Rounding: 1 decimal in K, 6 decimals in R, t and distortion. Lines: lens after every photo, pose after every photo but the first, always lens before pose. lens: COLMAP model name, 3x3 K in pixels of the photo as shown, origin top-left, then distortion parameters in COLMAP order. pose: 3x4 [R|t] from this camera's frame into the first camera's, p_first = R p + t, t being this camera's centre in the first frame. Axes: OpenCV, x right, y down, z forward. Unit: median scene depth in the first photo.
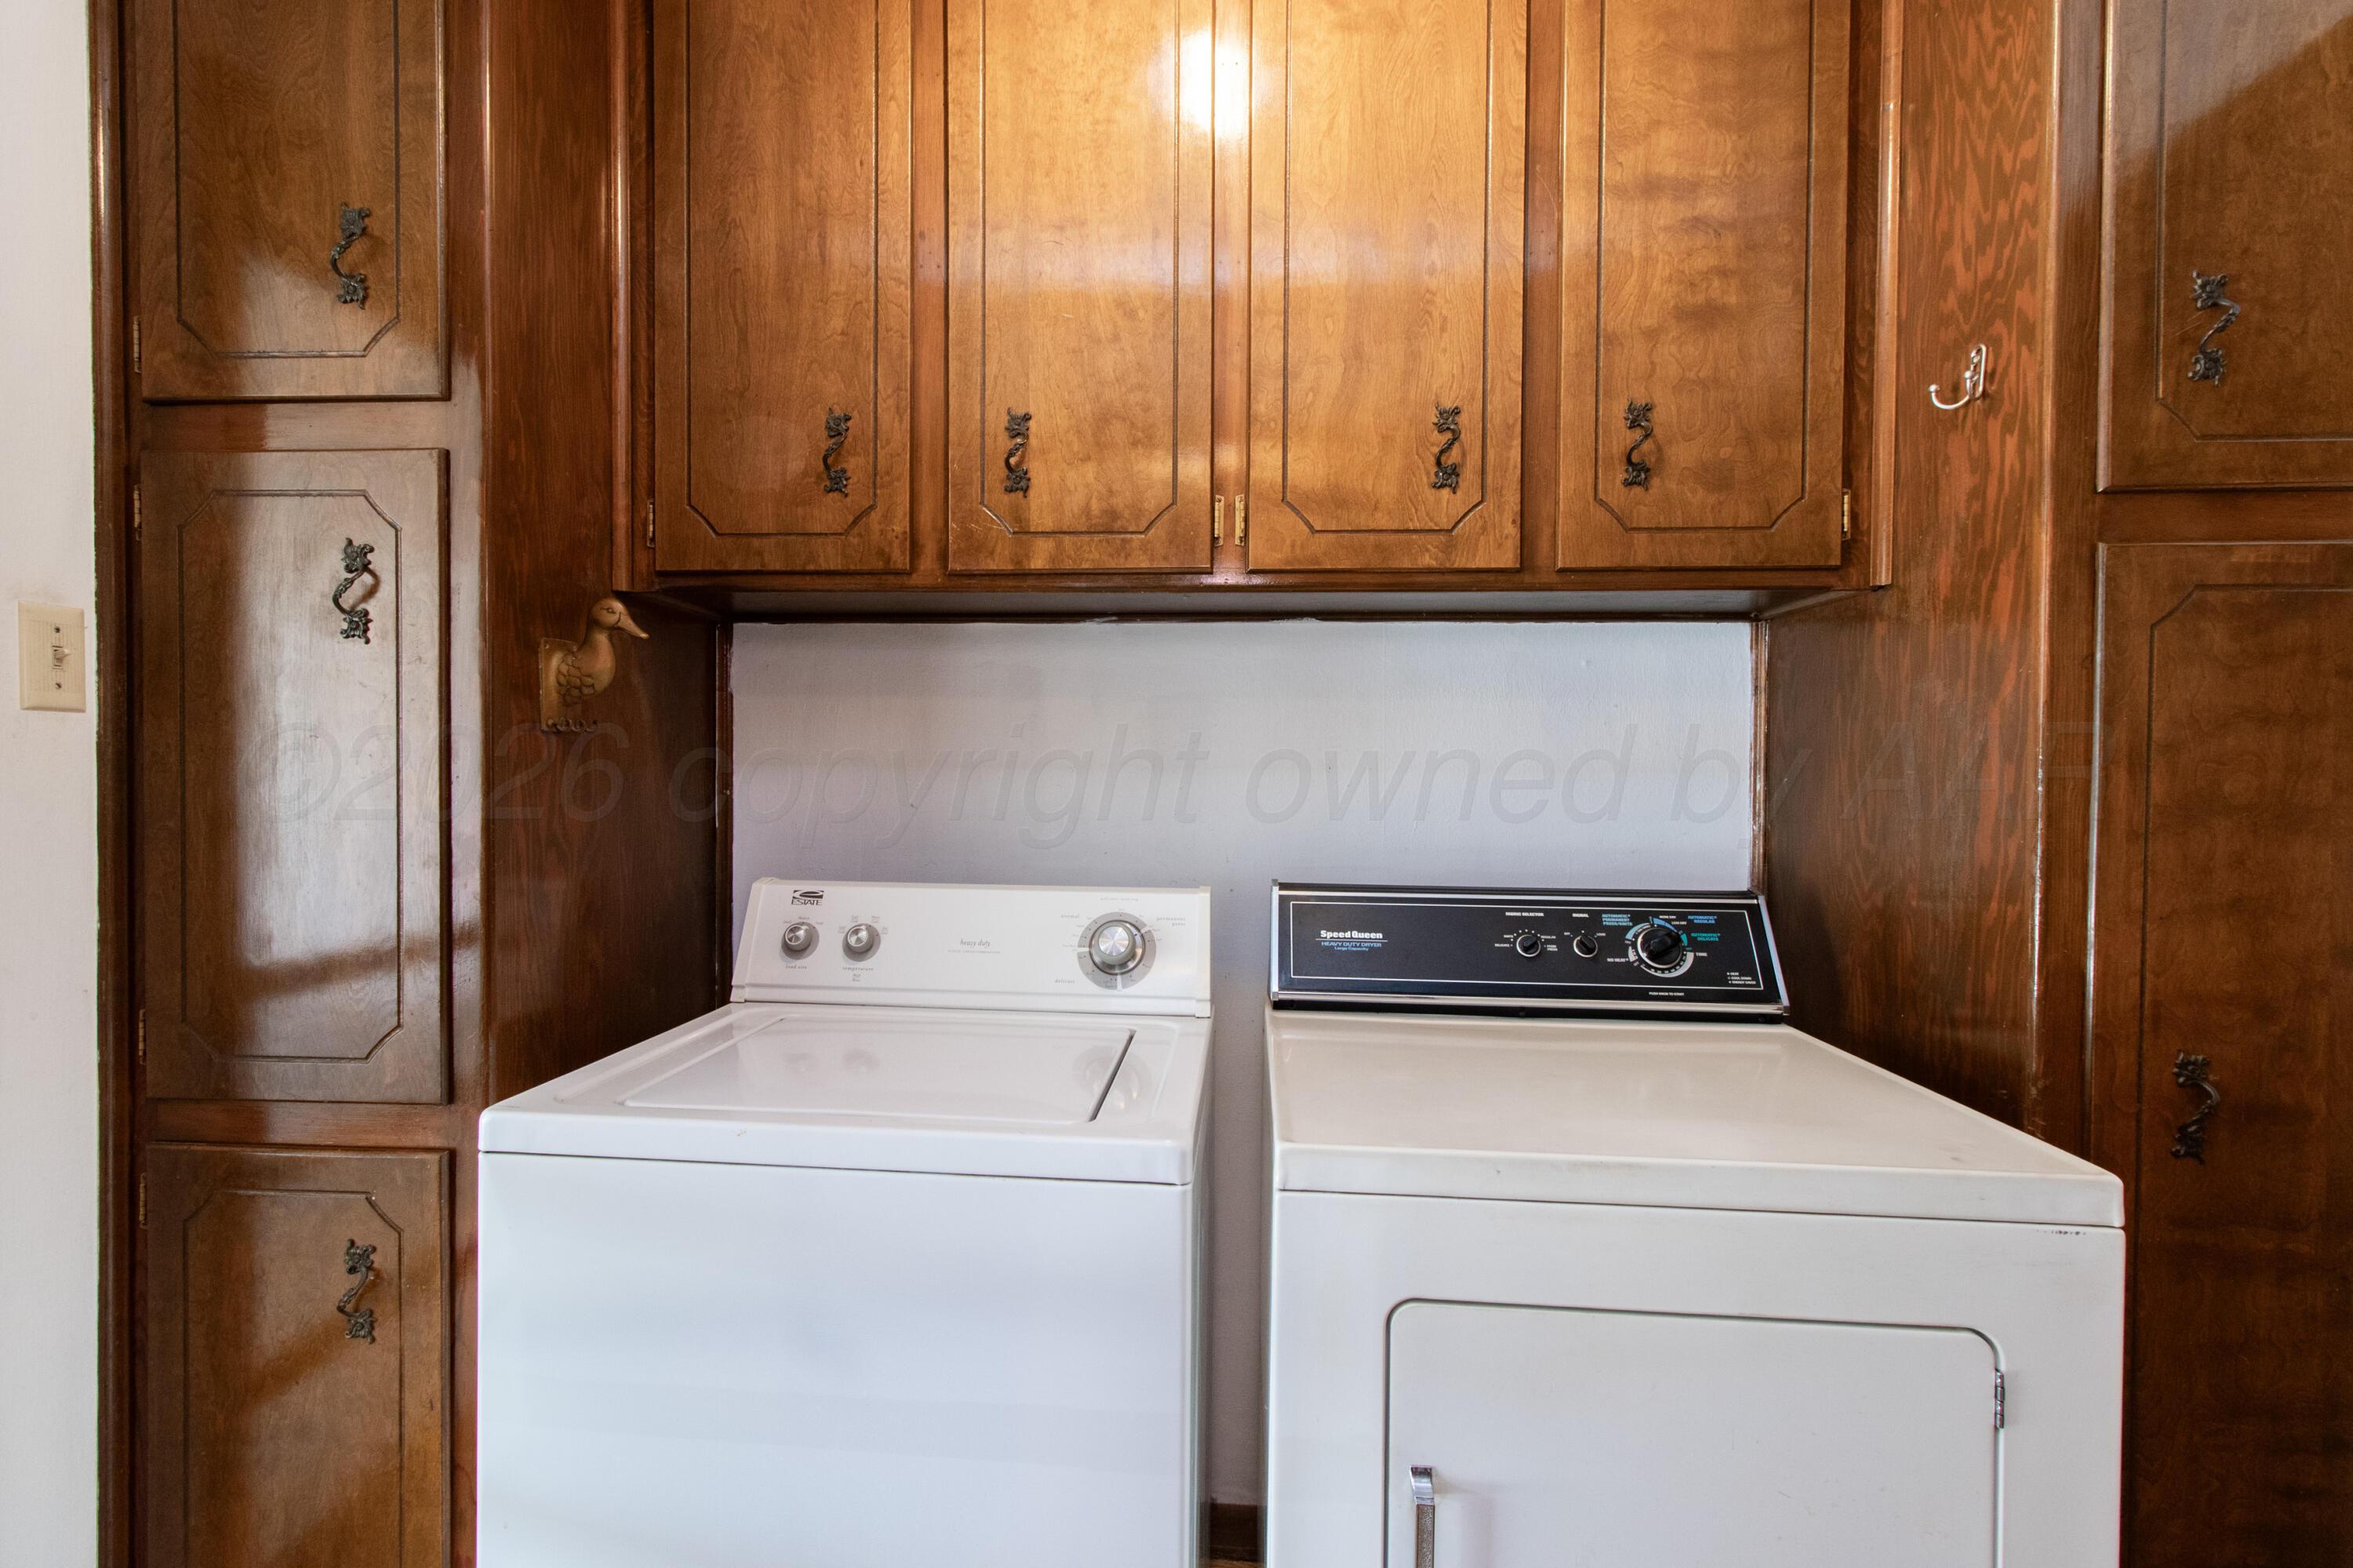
lens RADIAL K [[1098.8, 0, 1181.3], [0, 1098.8, 795.8], [0, 0, 1]] dist [-0.002014, 0.001668]
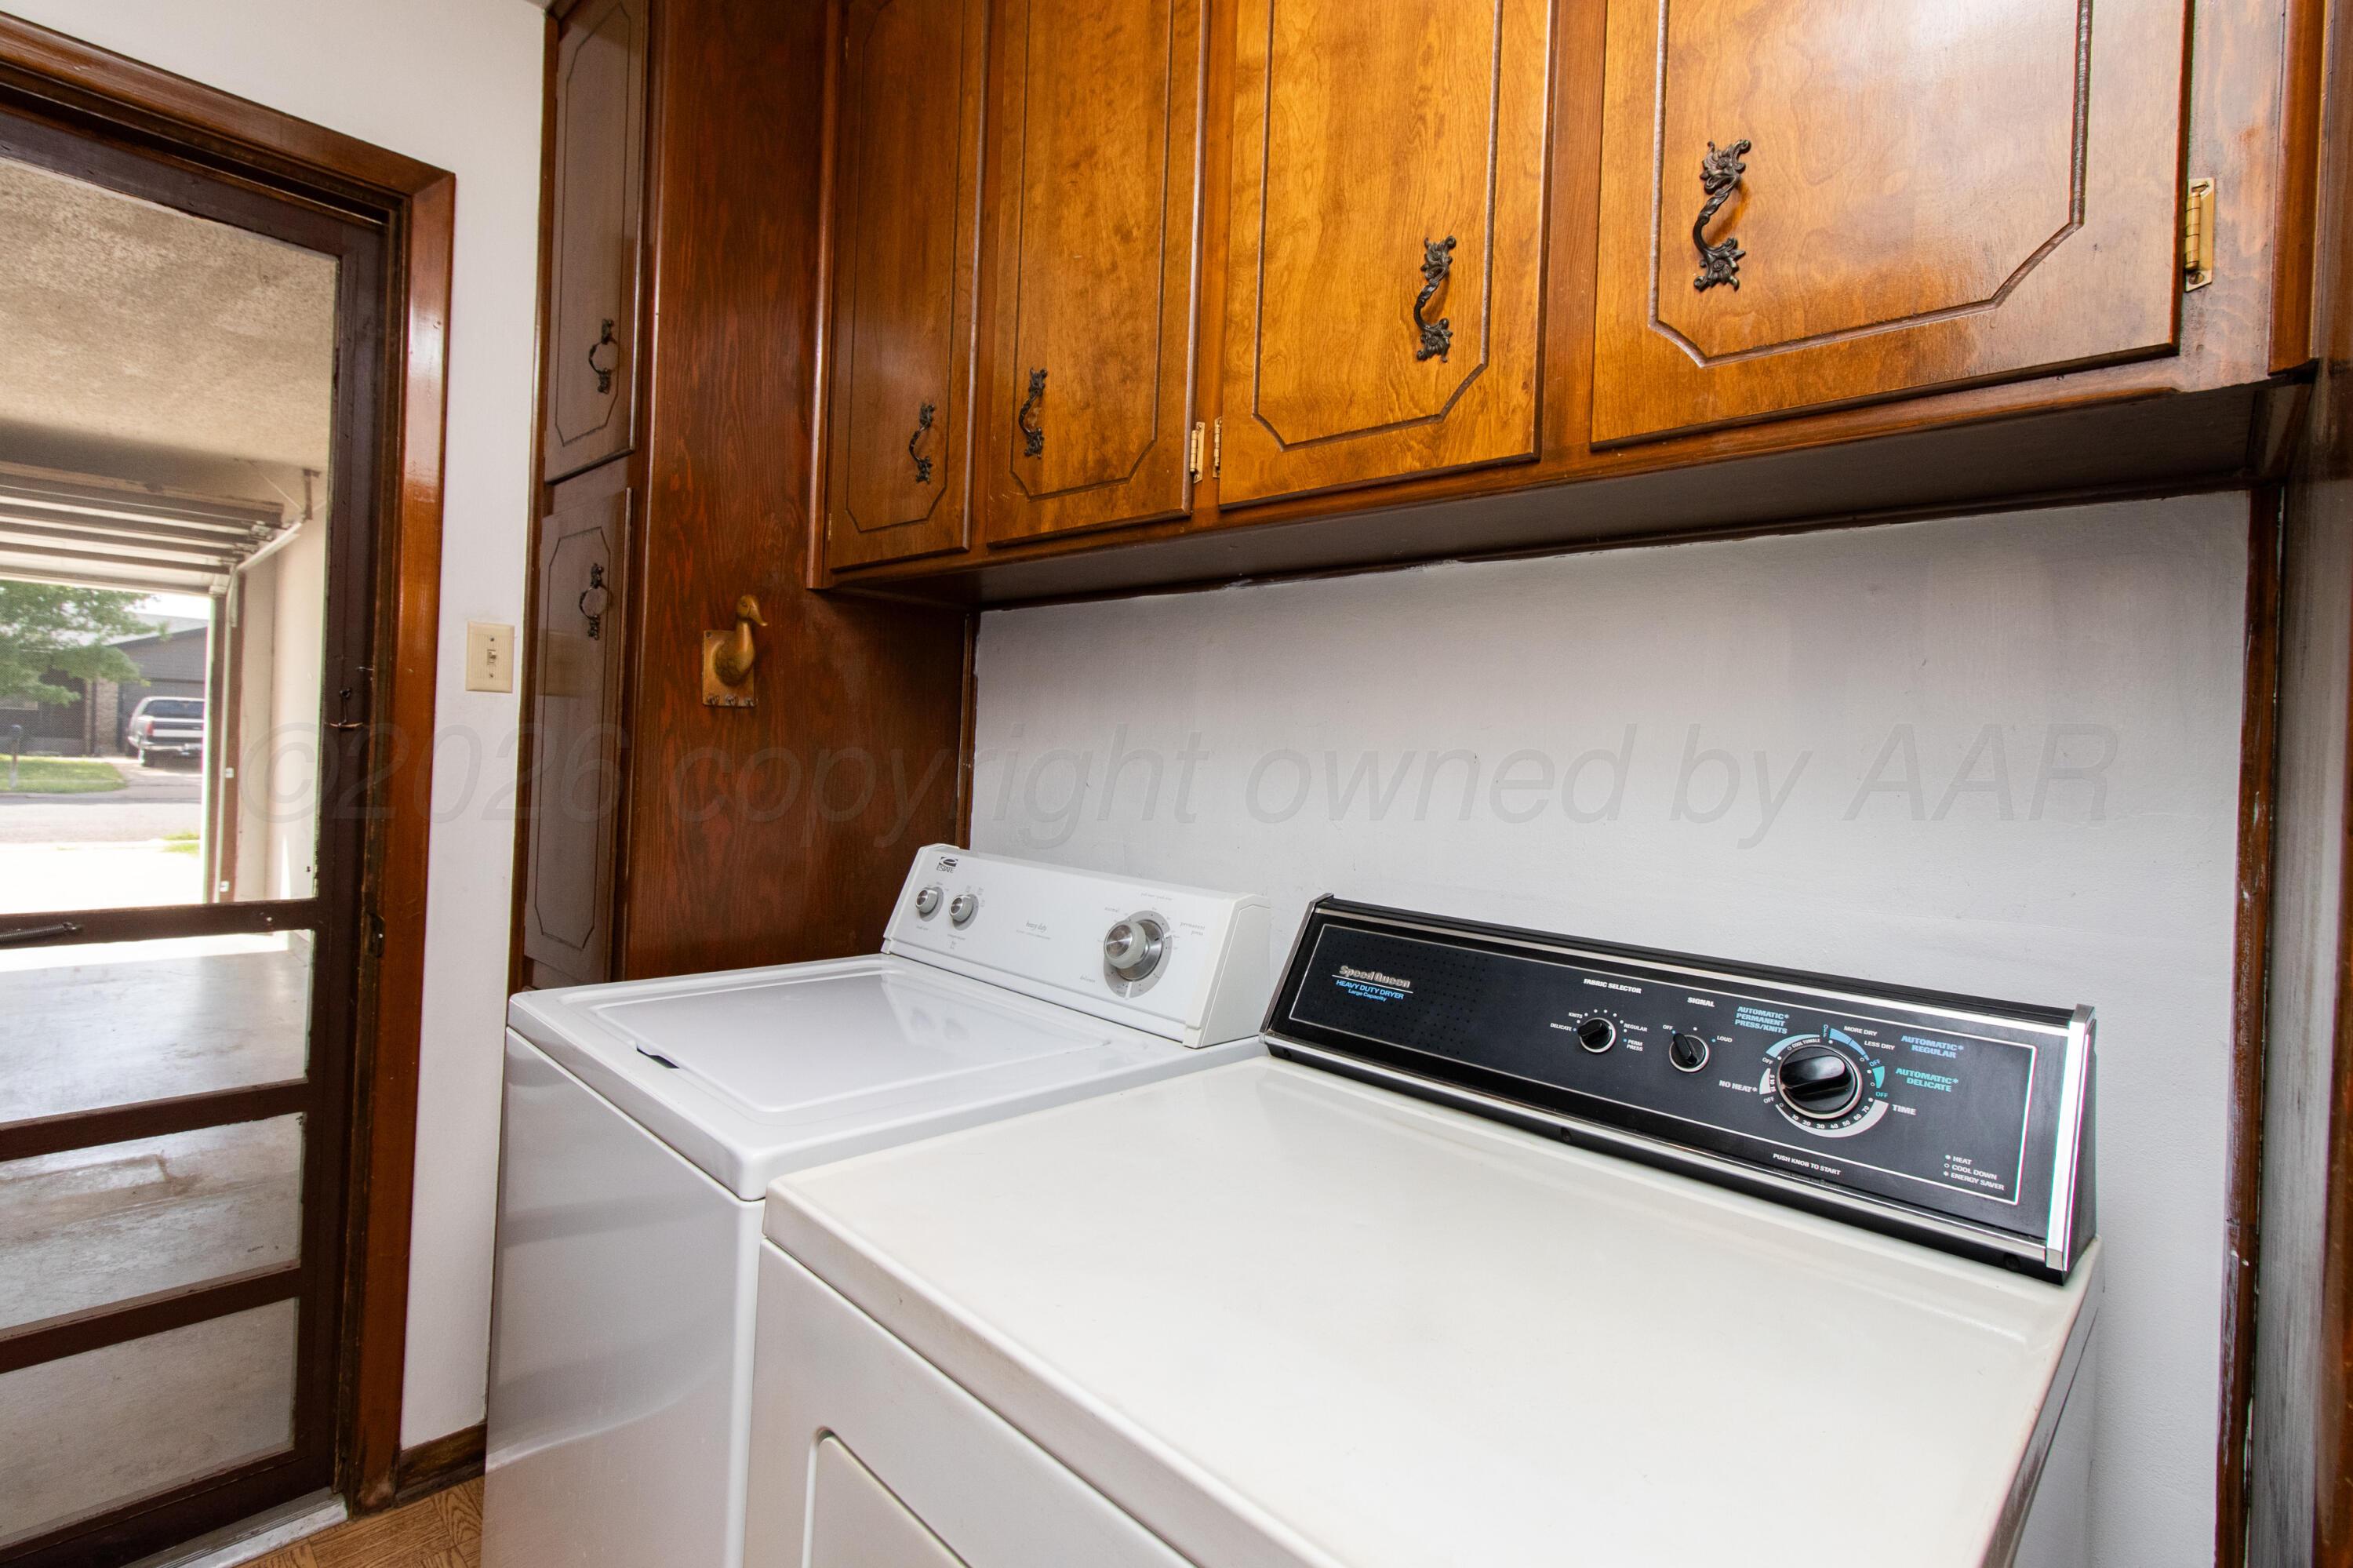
lens RADIAL K [[1098.8, 0, 1185.0], [0, 1098.8, 762.0], [0, 0, 1]] dist [-0.002014, 0.001668]
pose [[0.765514, 0.027644, -0.642825, 0.572868], [-0.046923, 0.998815, -0.012926, -0.003933], [0.641705, 0.040058, 0.765904, 0.365921]]
